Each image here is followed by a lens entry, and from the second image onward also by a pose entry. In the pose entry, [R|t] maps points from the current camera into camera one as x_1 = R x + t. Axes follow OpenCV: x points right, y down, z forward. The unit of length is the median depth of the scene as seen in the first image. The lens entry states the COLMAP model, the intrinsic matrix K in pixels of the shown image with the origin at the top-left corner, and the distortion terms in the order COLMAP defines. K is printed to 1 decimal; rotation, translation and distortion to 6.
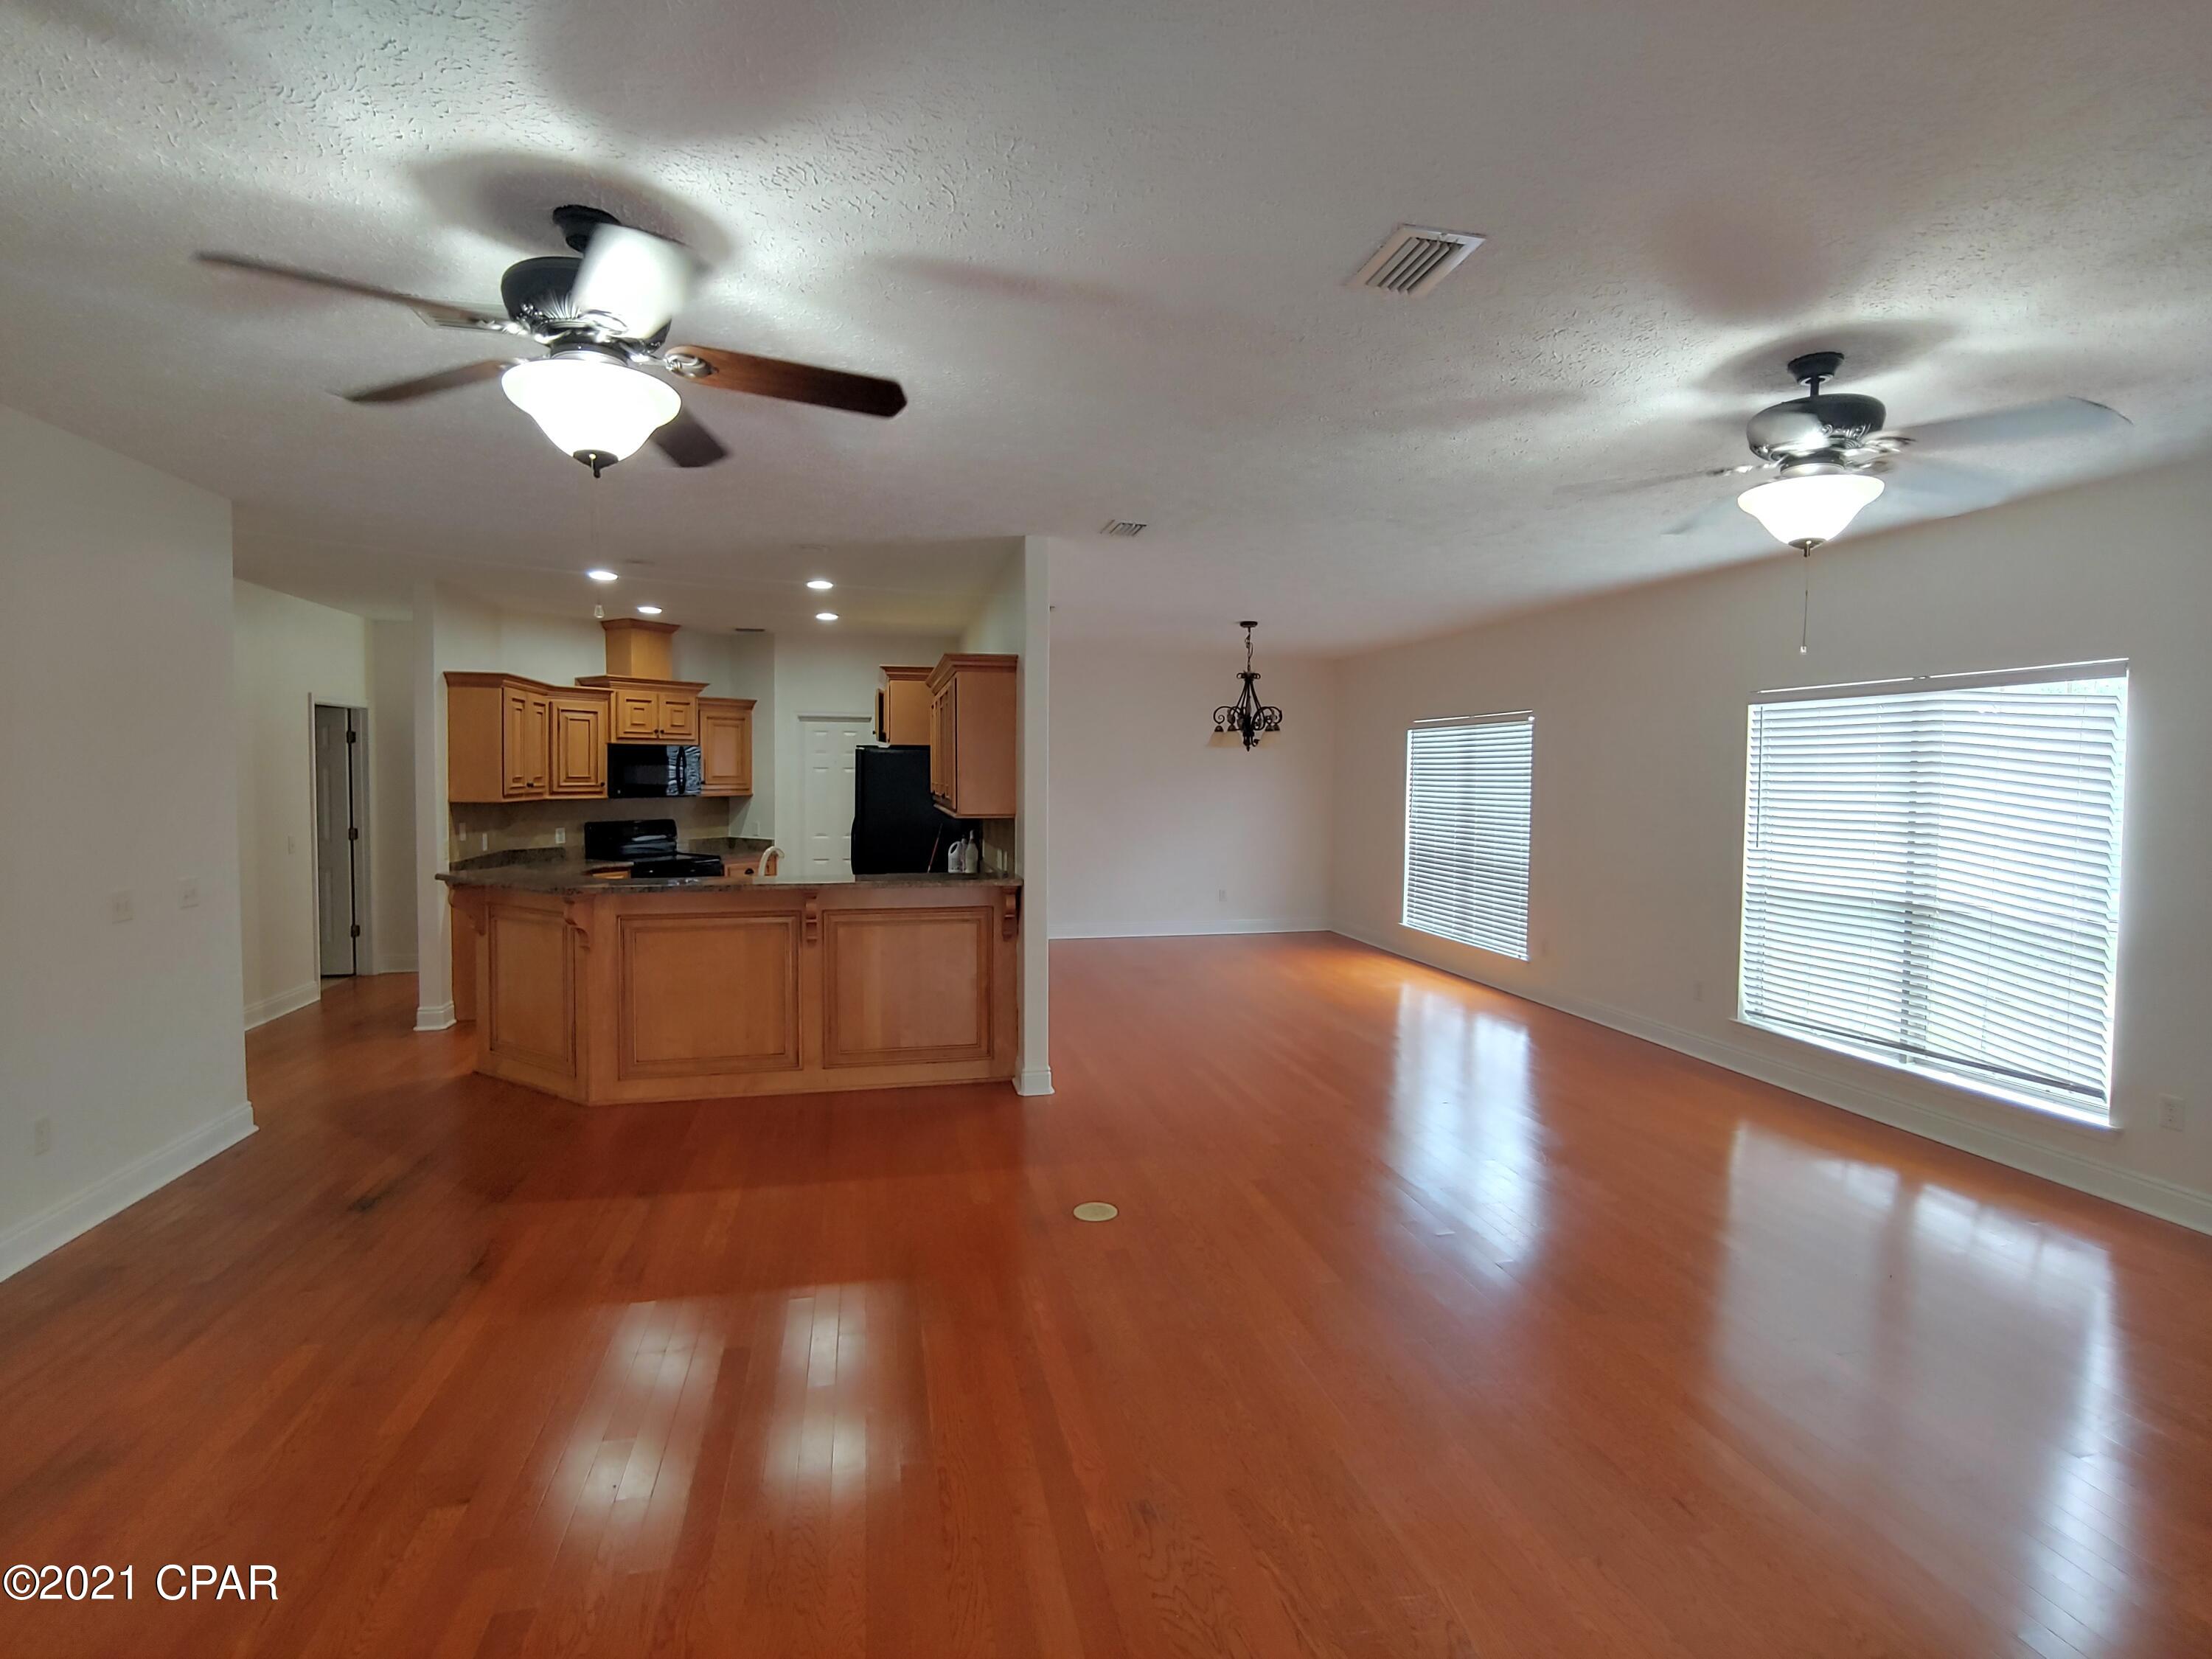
lens RADIAL K [[1062.1, 0, 1099.0], [0, 1062.1, 820.1], [0, 0, 1]] dist [-0.002672, -0.012133]
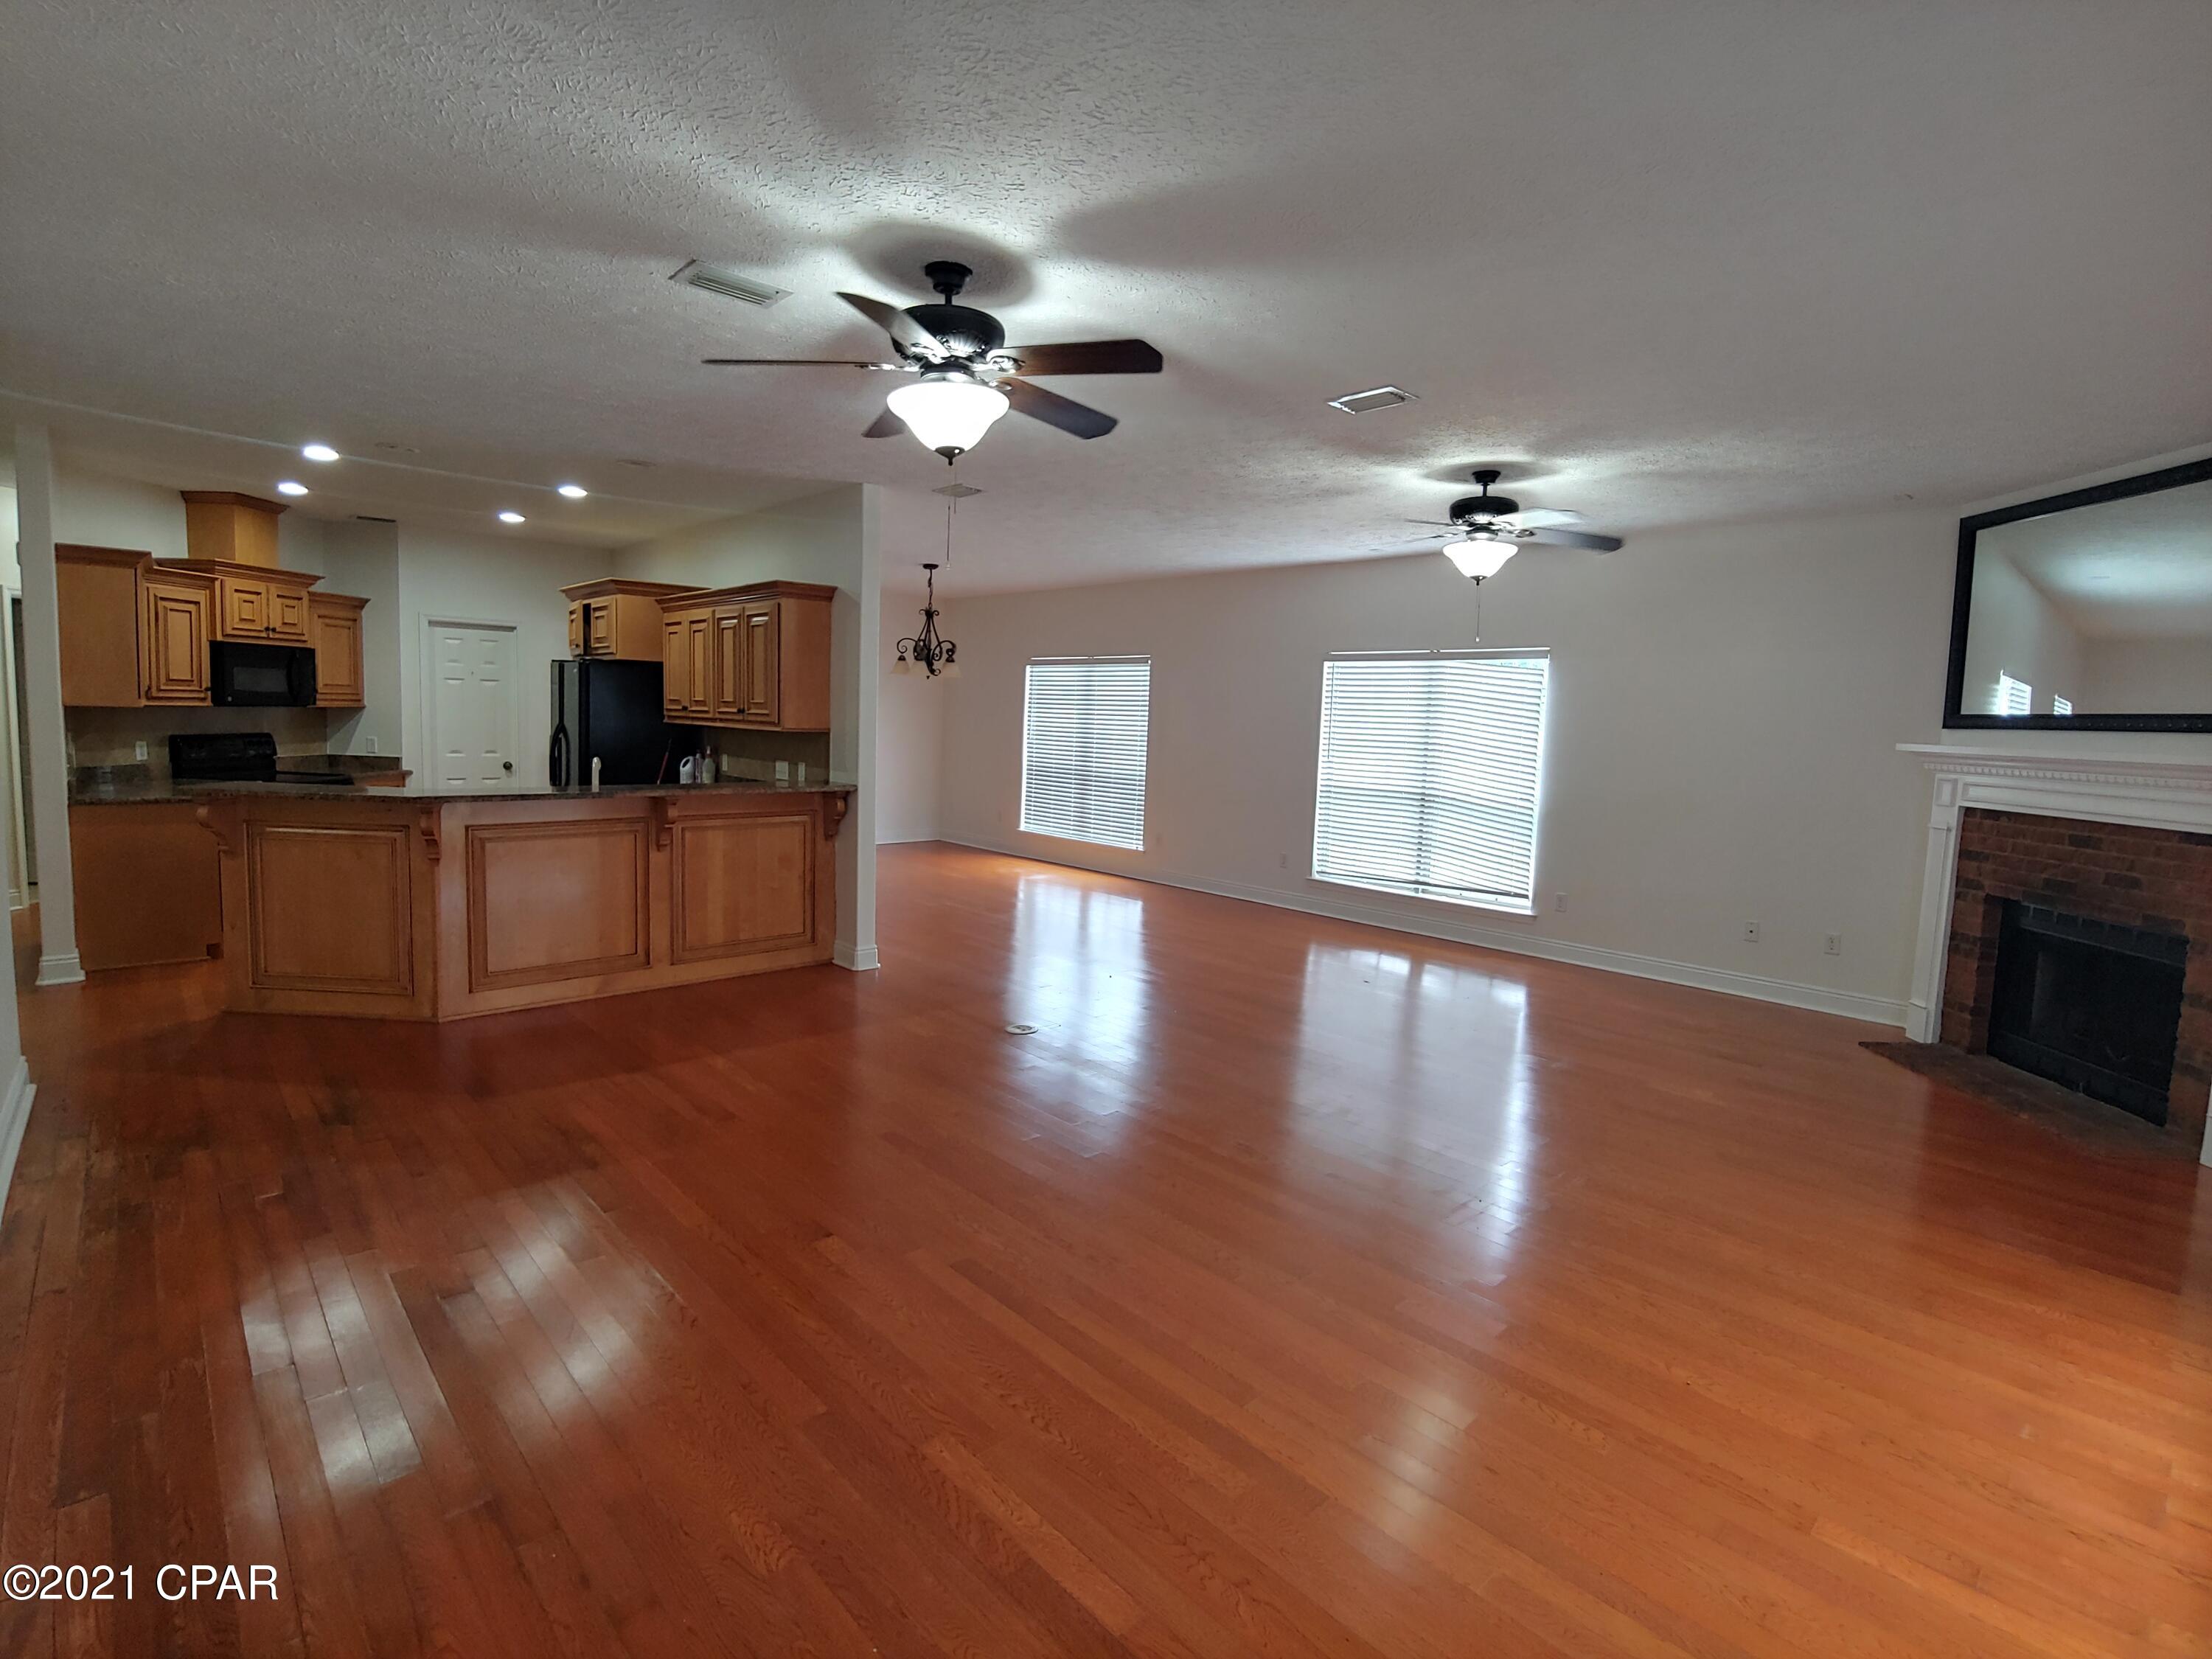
lens RADIAL K [[1062.1, 0, 1099.0], [0, 1062.1, 820.1], [0, 0, 1]] dist [-0.002672, -0.012133]
pose [[0.864227, -0.027461, 0.502352, -0.300974], [-0.006102, 0.997864, 0.065046, 0.011968], [-0.503065, -0.059280, 0.862213, -0.090705]]
